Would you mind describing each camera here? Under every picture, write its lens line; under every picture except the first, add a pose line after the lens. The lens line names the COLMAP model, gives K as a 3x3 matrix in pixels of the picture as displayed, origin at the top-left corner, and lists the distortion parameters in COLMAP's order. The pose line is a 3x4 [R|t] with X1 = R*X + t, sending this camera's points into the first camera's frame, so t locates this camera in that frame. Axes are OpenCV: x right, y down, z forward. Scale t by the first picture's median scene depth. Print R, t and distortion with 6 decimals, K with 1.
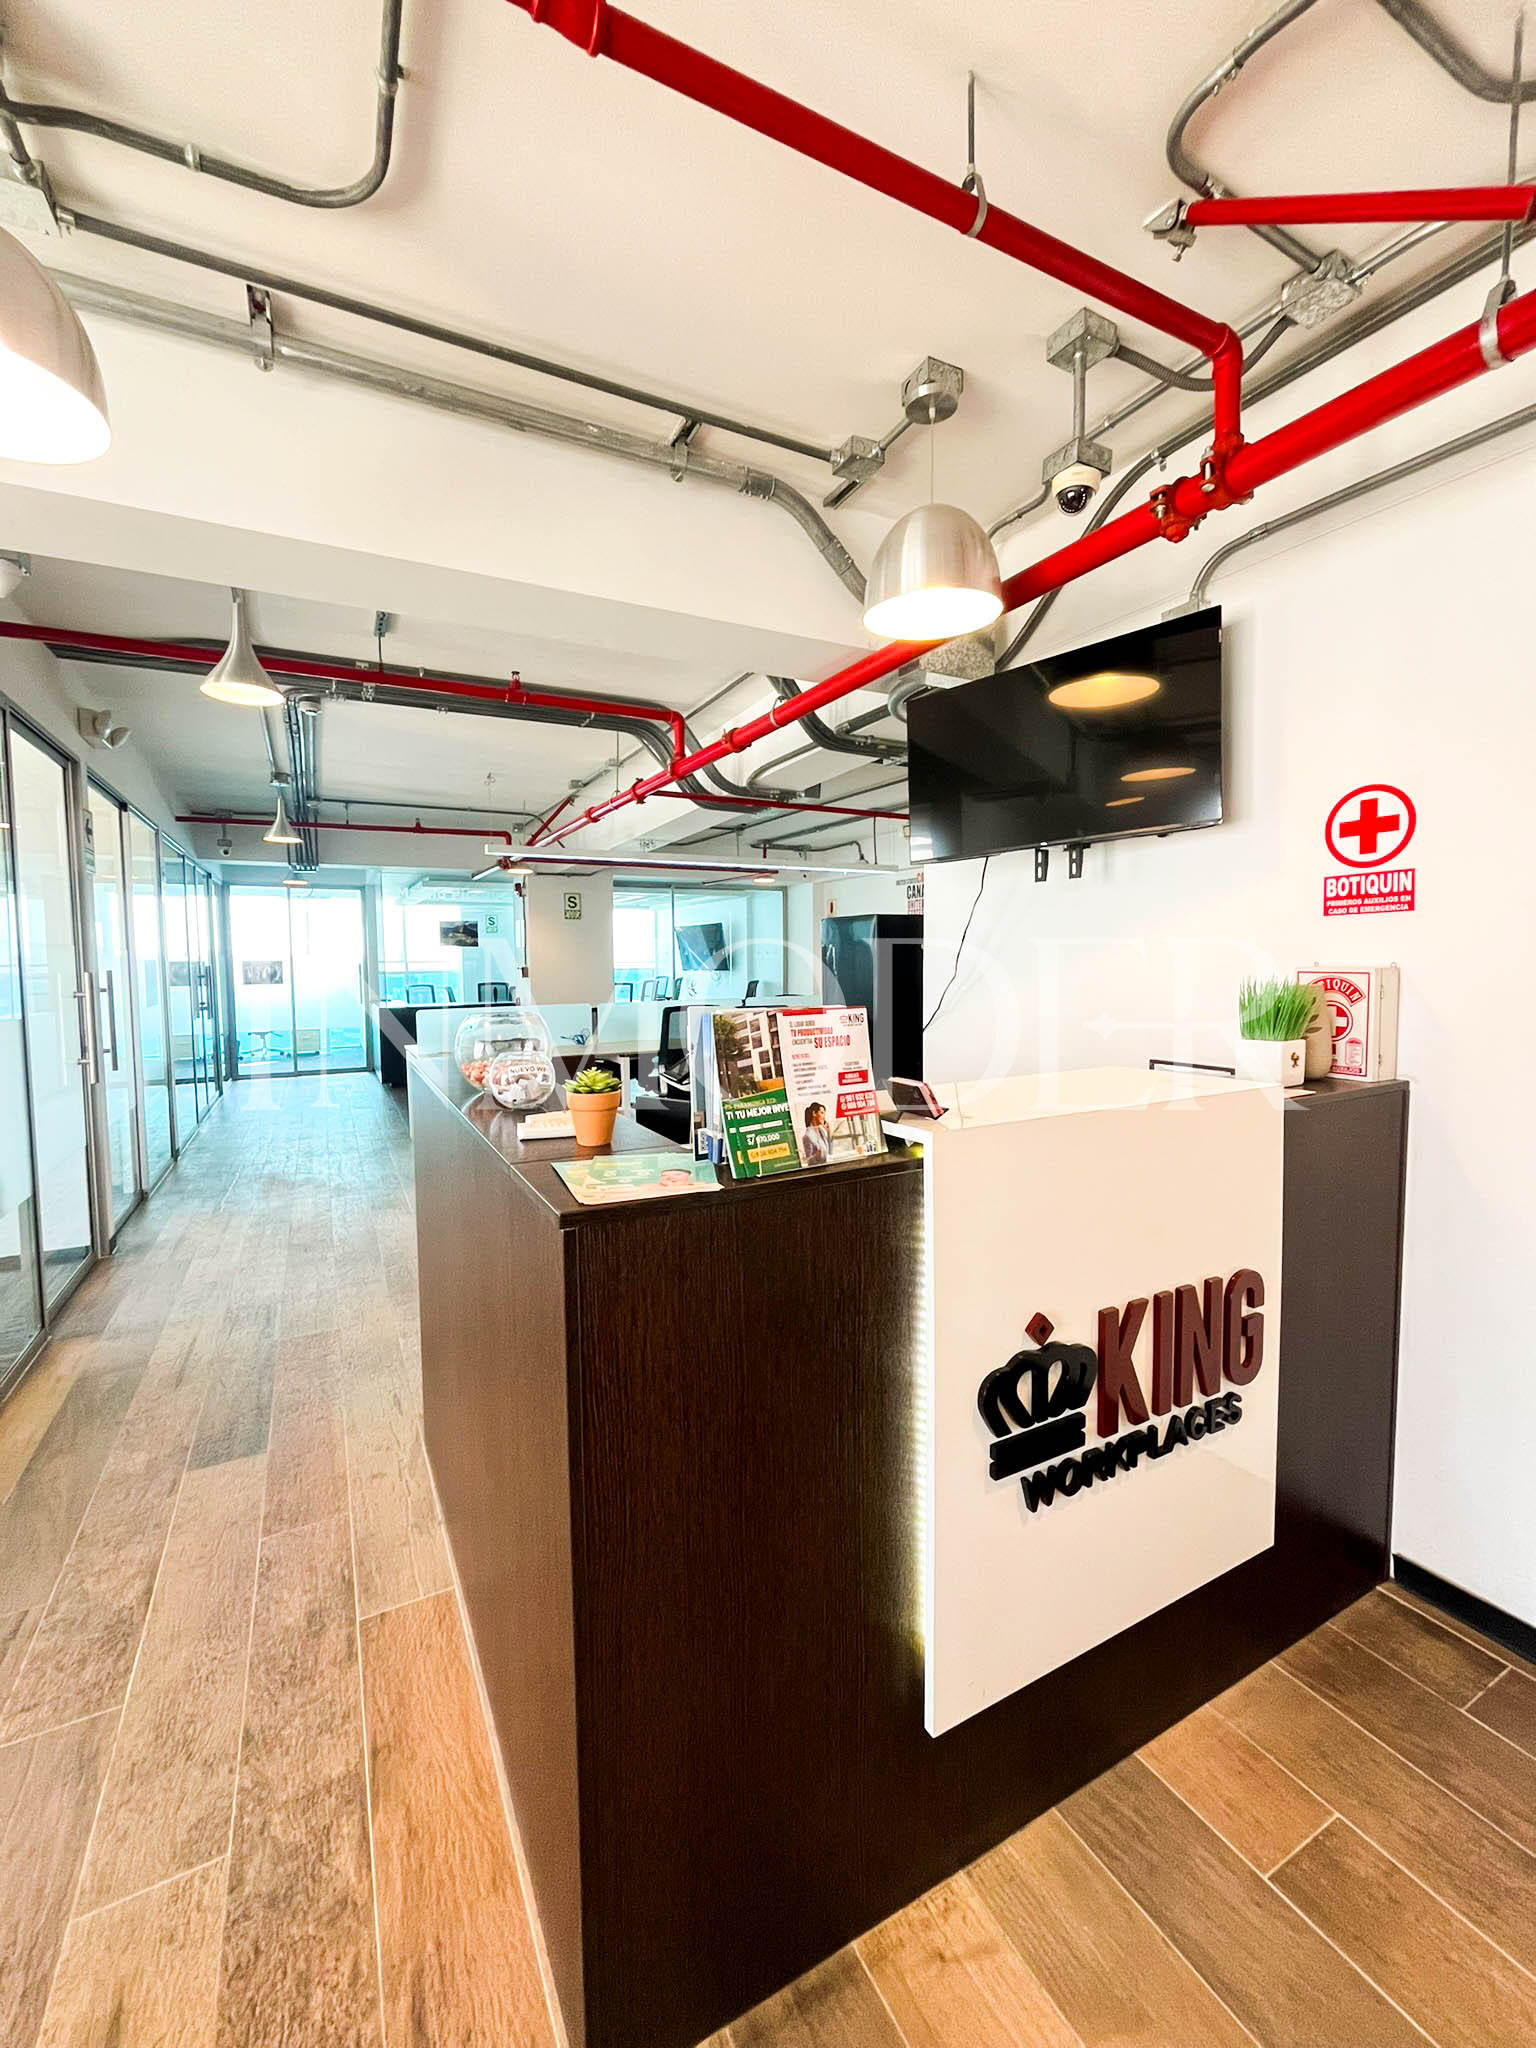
lens RADIAL K [[818.6, 0, 755.8], [0, 818.6, 989.7], [0, 0, 1]] dist [0.001542, -0.000026]
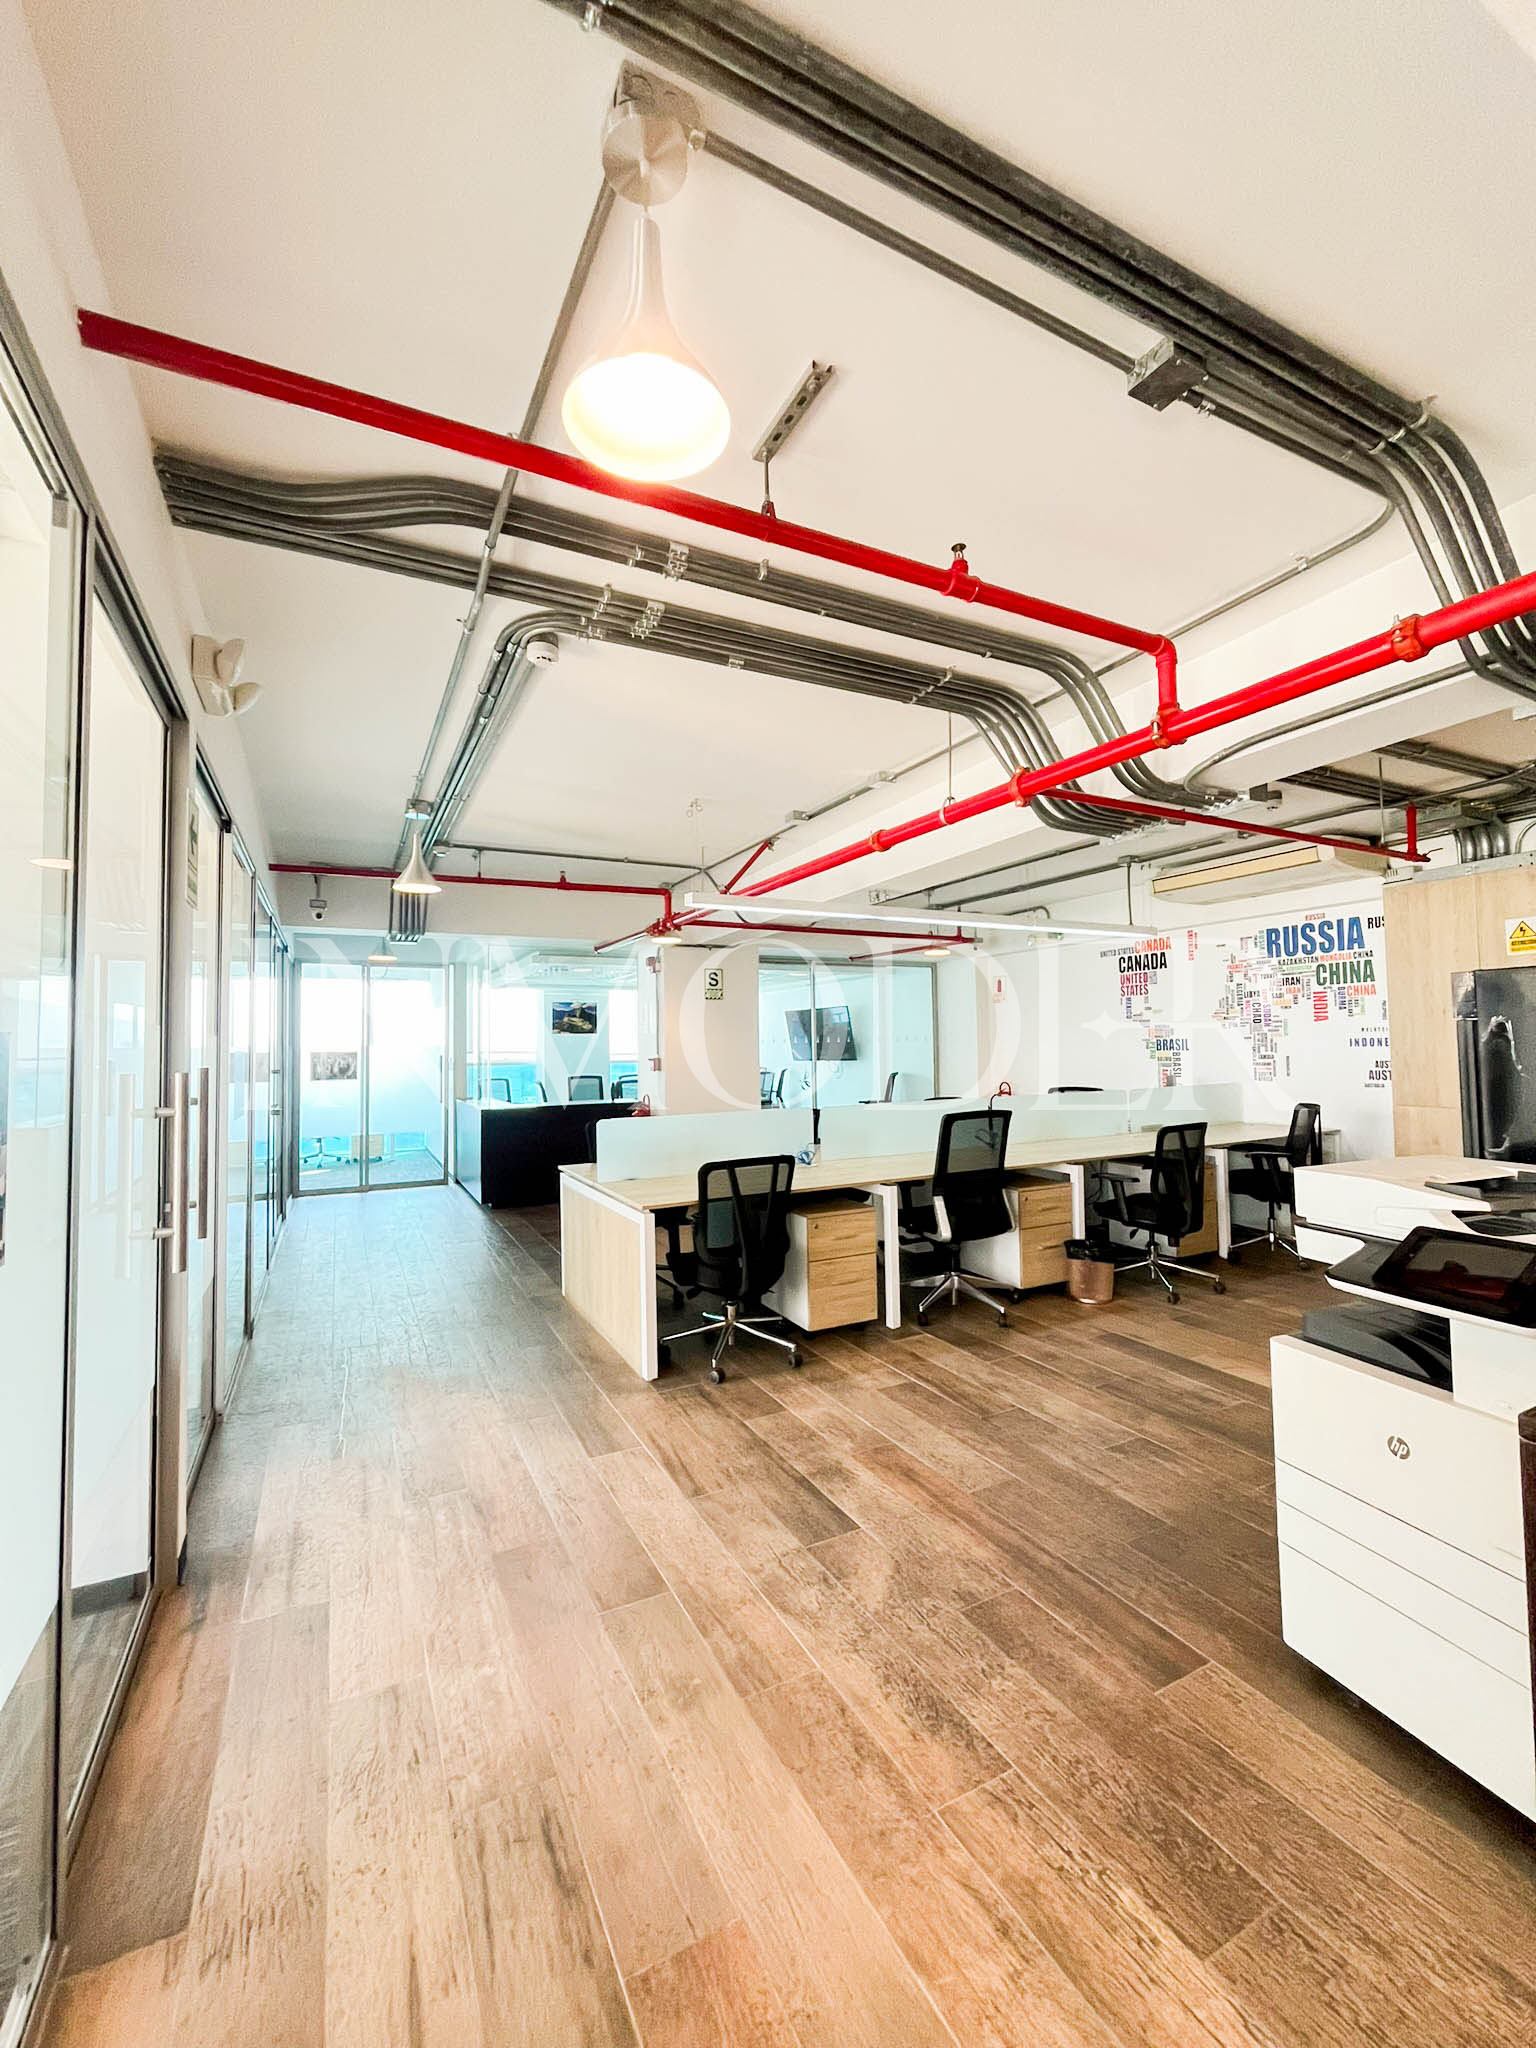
lens RADIAL K [[818.6, 0, 786.1], [0, 818.6, 1008.6], [0, 0, 1]] dist [0.001542, -0.000026]
pose [[0.999950, 0.009903, 0.001670, -0.143832], [-0.009685, 0.994896, -0.100441, 0.001230], [-0.002656, 0.100420, 0.994942, 0.156563]]
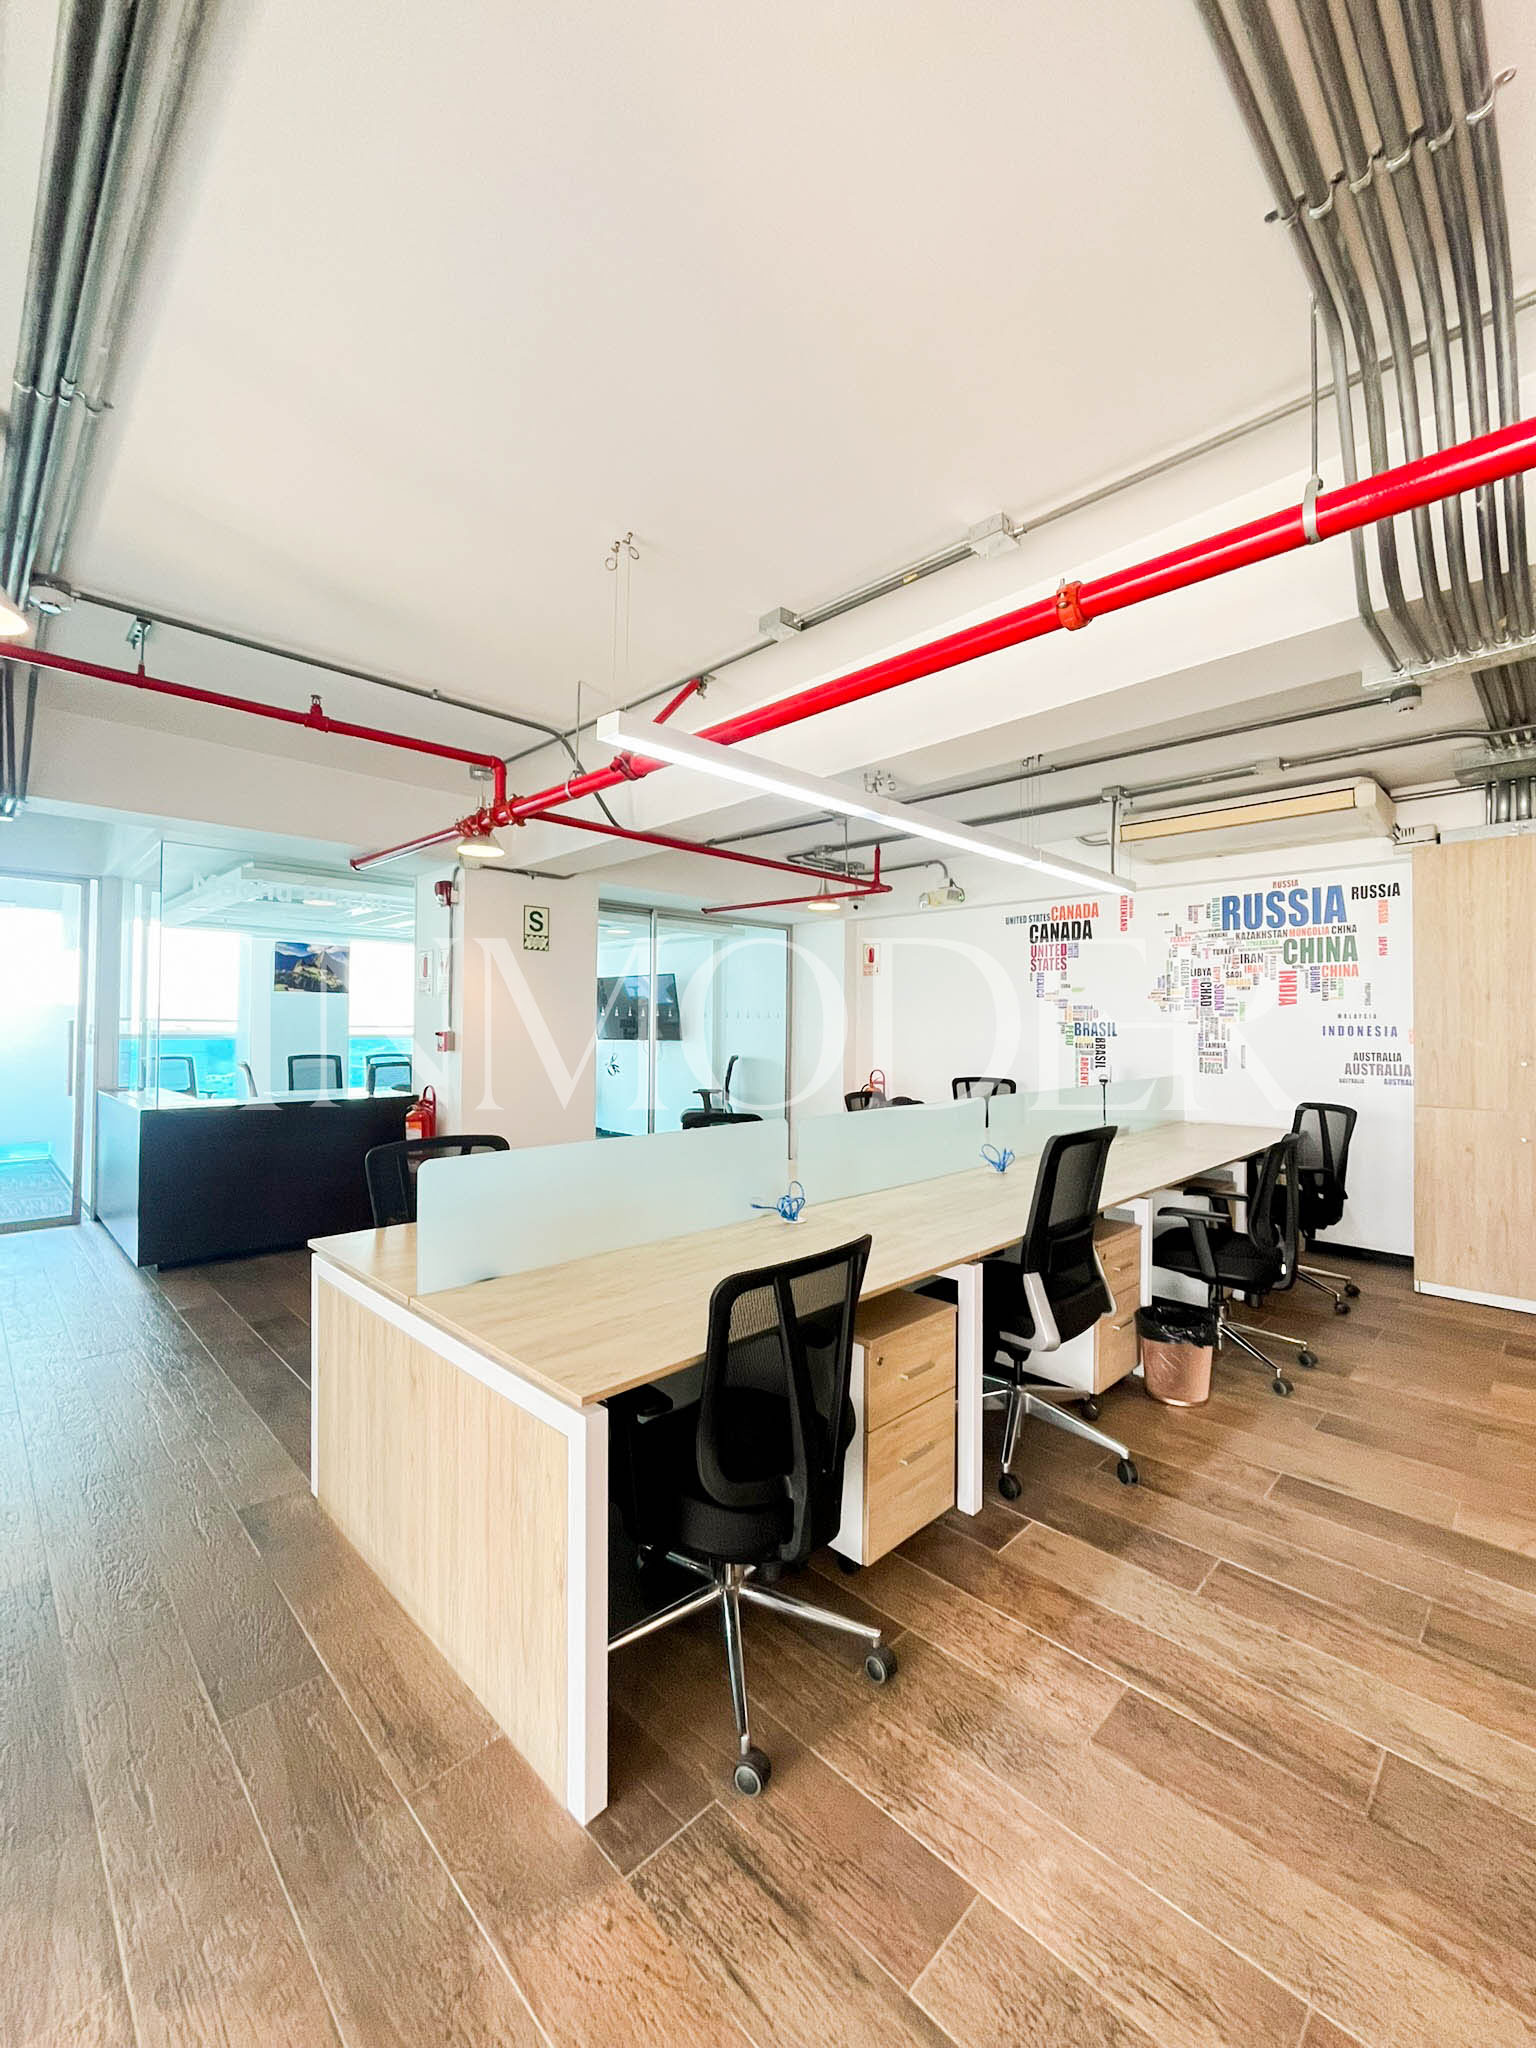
lens RADIAL K [[818.6, 0, 768.2], [0, 818.6, 1009.5], [0, 0, 1]] dist [0.001542, -0.000026]
pose [[0.957748, 0.039221, 0.284923, -0.220801], [-0.017183, 0.996692, -0.079441, -0.005125], [-0.287096, 0.071188, 0.955253, 0.378995]]
